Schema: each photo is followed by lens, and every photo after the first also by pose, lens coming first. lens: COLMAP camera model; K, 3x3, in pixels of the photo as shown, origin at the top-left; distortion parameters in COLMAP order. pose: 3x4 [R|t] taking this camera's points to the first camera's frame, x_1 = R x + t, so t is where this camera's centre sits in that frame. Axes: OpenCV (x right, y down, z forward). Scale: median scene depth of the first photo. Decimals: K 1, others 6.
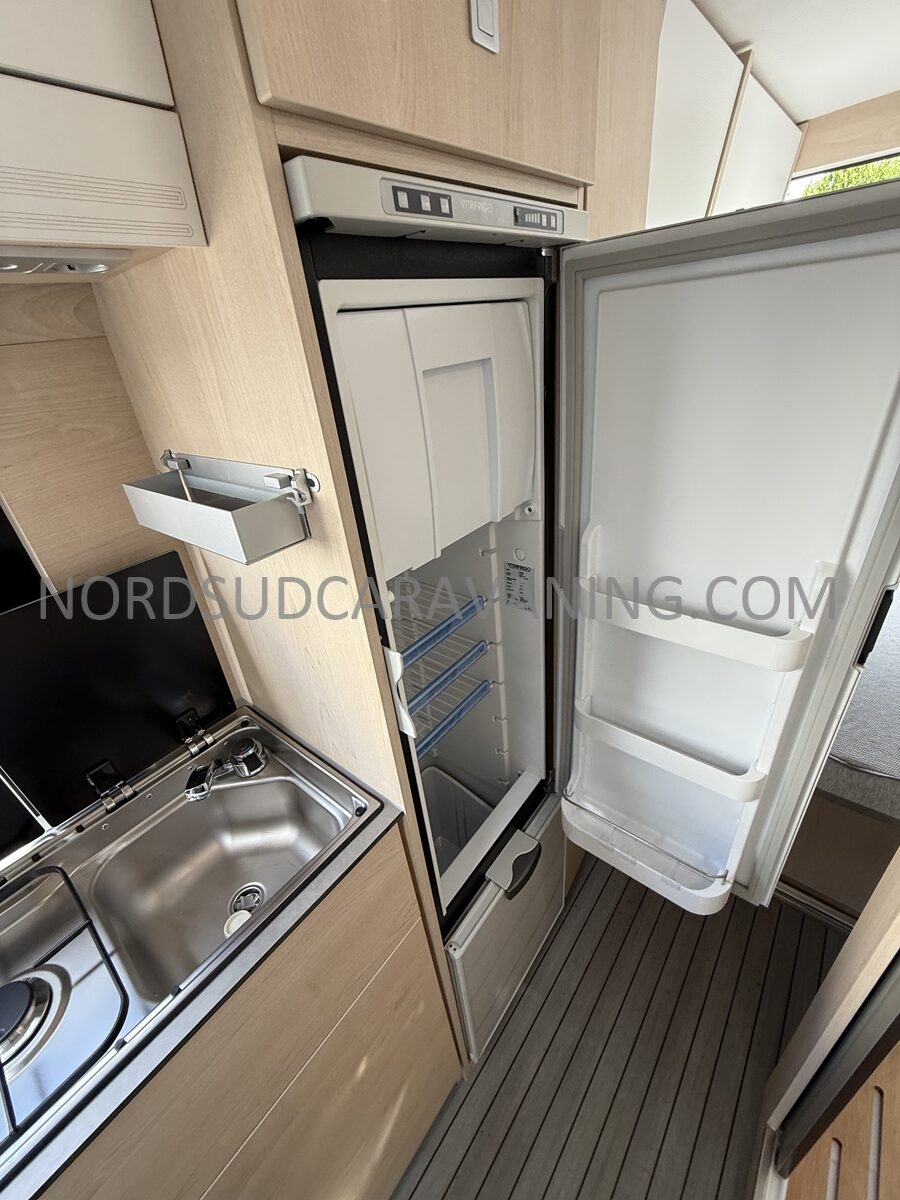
lens RADIAL K [[481.3, 0, 452.7], [0, 481.3, 612.2], [0, 0, 1]] dist [0.002382, -0.000011]
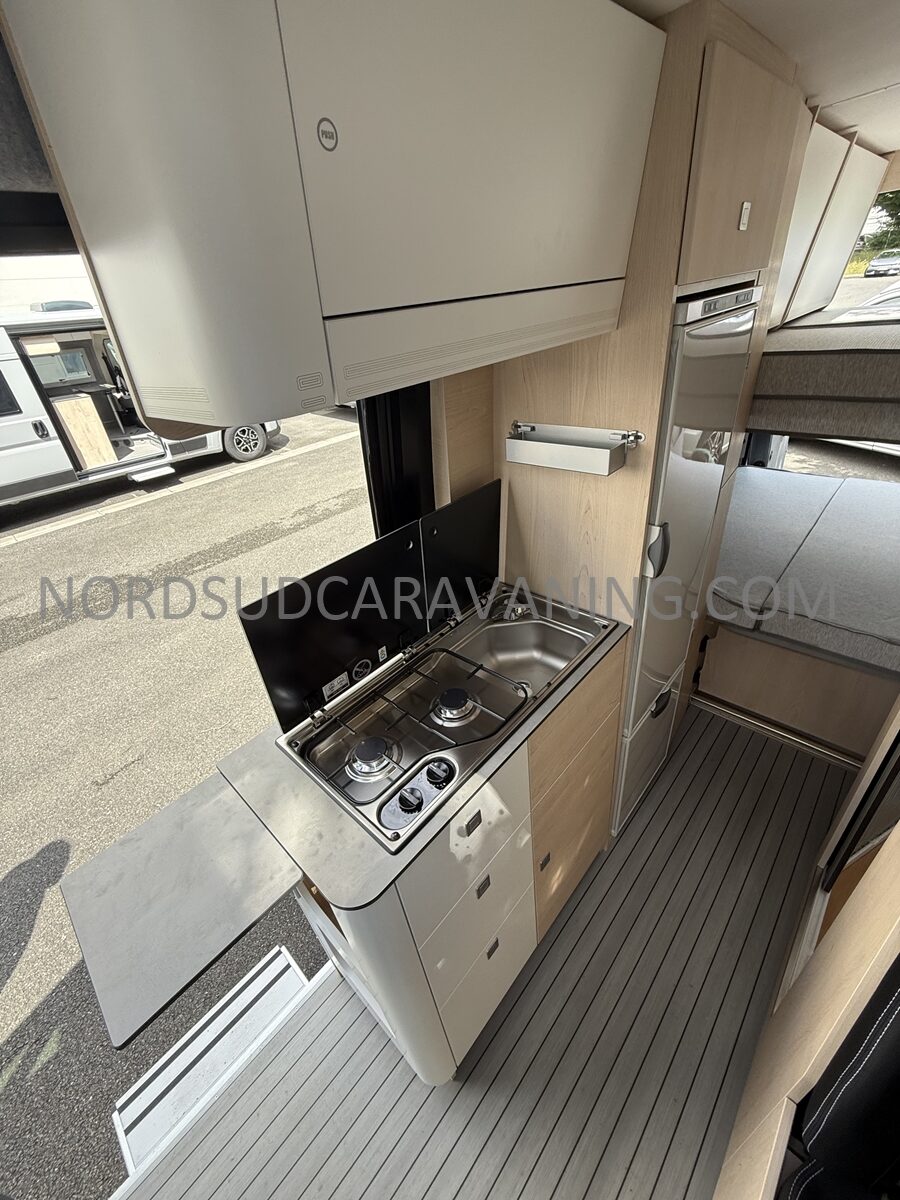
lens RADIAL K [[481.3, 0, 452.7], [0, 481.3, 612.2], [0, 0, 1]] dist [0.002382, -0.000011]
pose [[0.998103, 0.030293, -0.053599, -0.712093], [-0.027349, 0.998121, 0.054836, 0.296238], [0.055160, -0.053266, 0.997056, -0.876294]]
